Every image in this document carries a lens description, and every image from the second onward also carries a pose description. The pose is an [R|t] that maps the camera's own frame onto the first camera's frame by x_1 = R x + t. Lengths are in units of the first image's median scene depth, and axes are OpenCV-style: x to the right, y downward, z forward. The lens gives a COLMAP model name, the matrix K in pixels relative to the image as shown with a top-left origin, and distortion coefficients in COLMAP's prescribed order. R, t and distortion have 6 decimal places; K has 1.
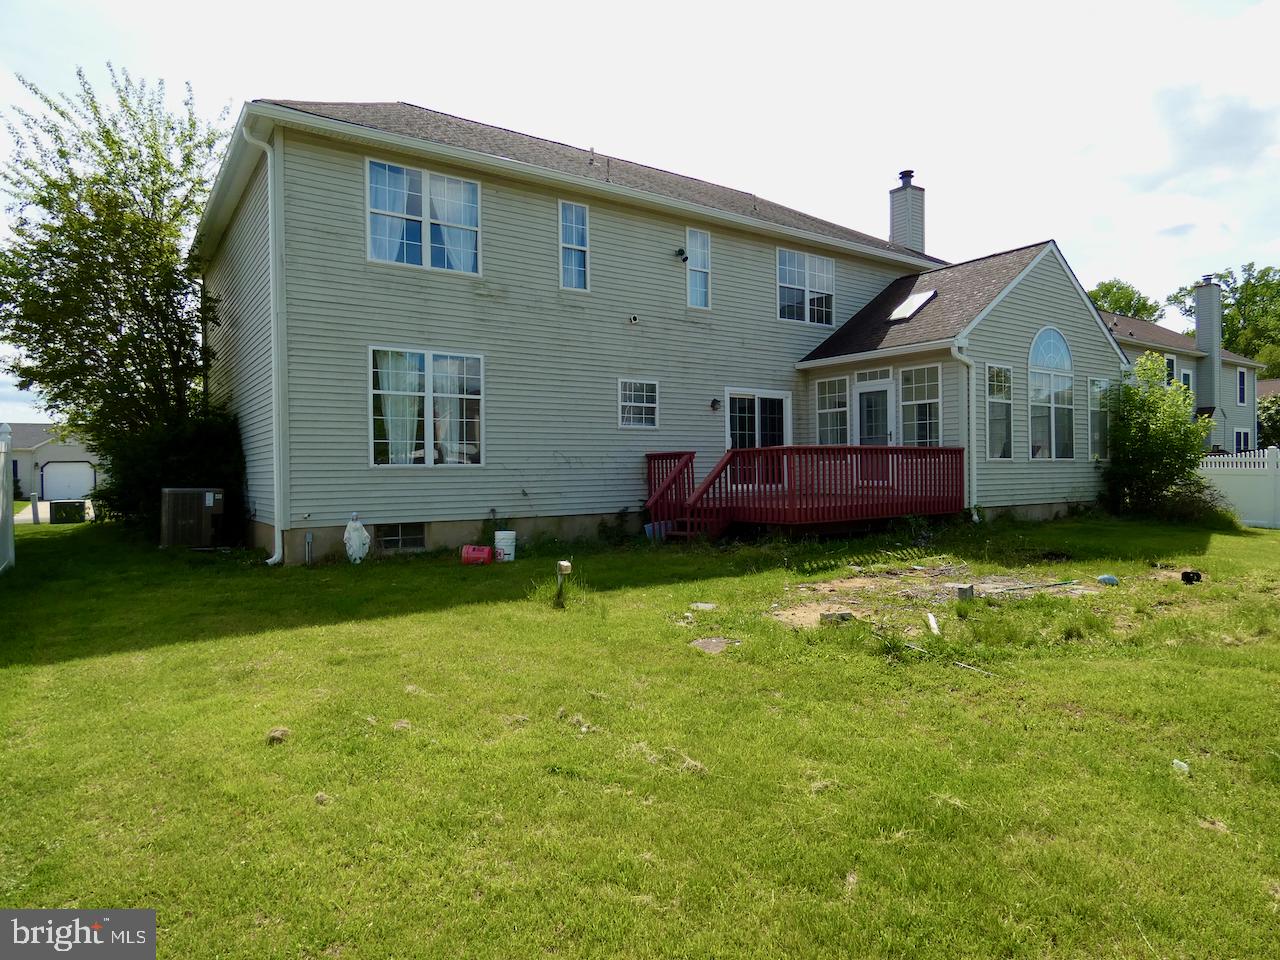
lens RADIAL K [[763.2, 0, 640.0], [0, 763.2, 480.0], [0, 0, 1]] dist [-0.011590, 0.000103]
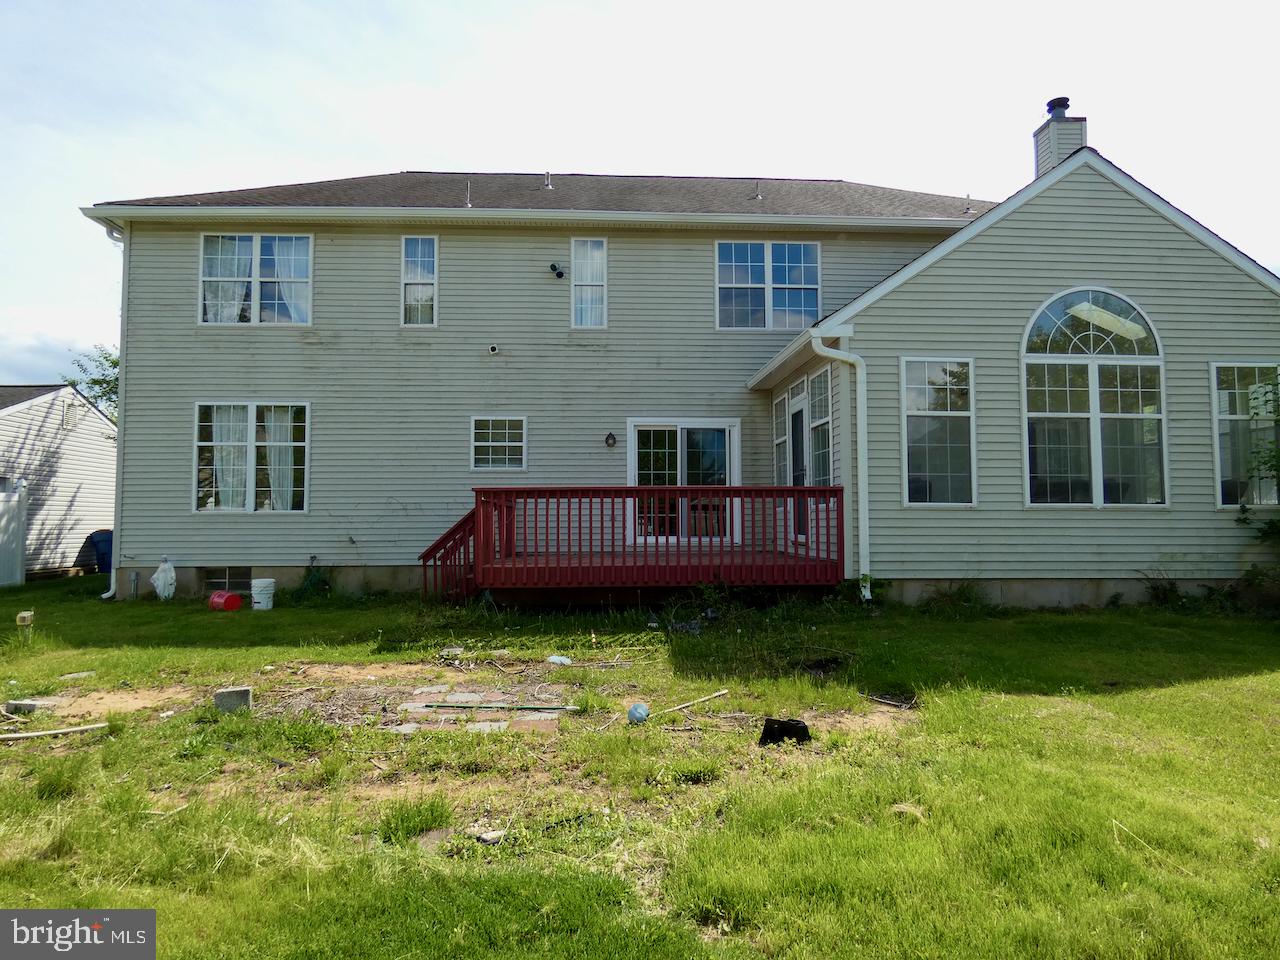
lens RADIAL K [[726.7, 0, 640.0], [0, 726.7, 480.0], [0, 0, 1]] dist [-0.000981, -0.000452]
pose [[0.844332, -0.024471, -0.535262, 0.579911], [-0.013442, 0.997675, -0.066815, -0.002591], [0.535652, 0.063609, 0.842039, 0.372666]]
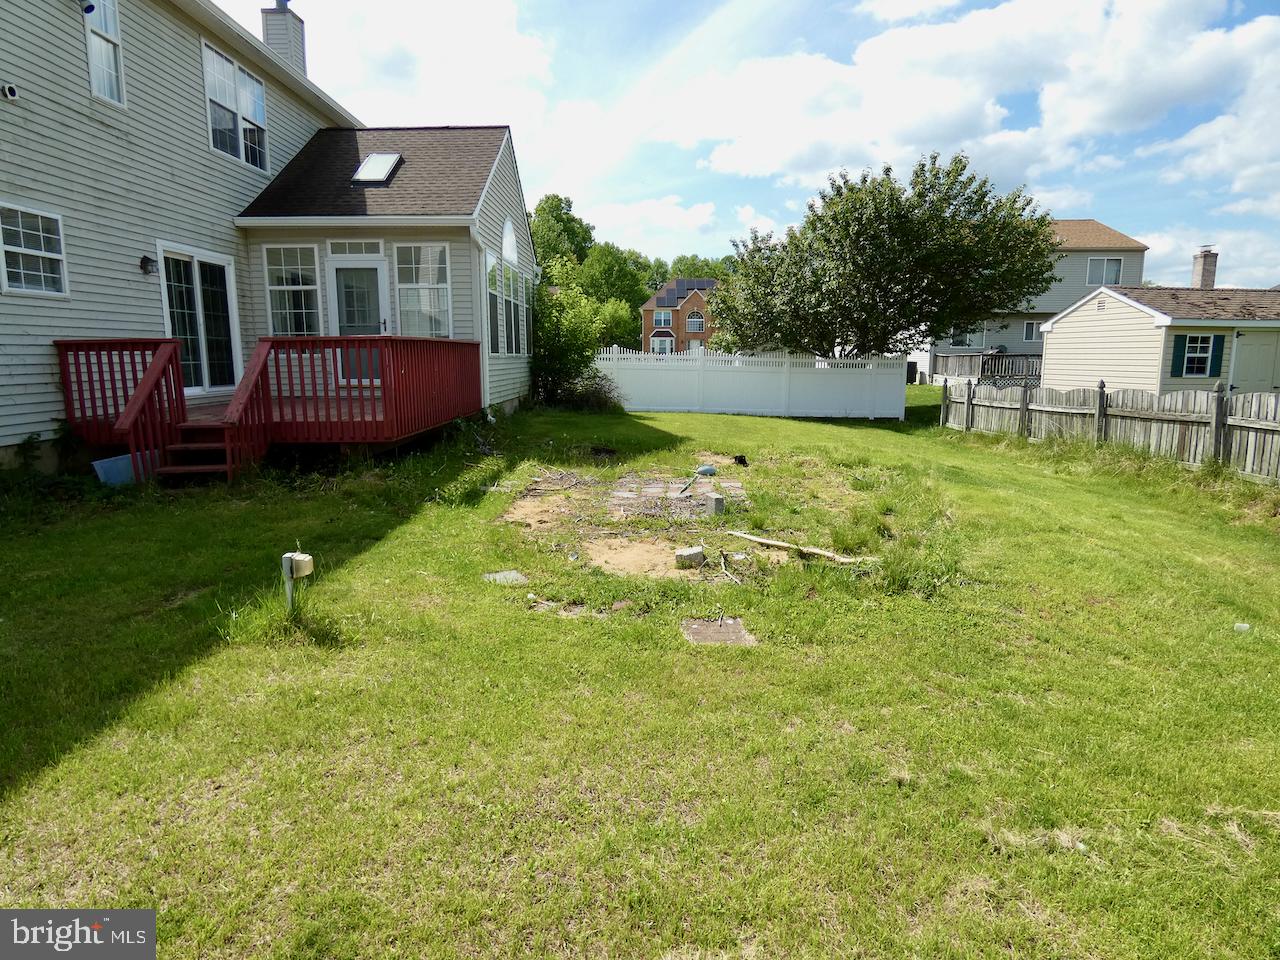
lens RADIAL K [[763.2, 0, 640.0], [0, 763.2, 480.0], [0, 0, 1]] dist [-0.011590, 0.000103]
pose [[0.584069, -0.121258, 0.802596, -0.208658], [0.004583, 0.989256, 0.146123, -0.010804], [-0.811691, -0.081668, 0.578349, 0.285353]]
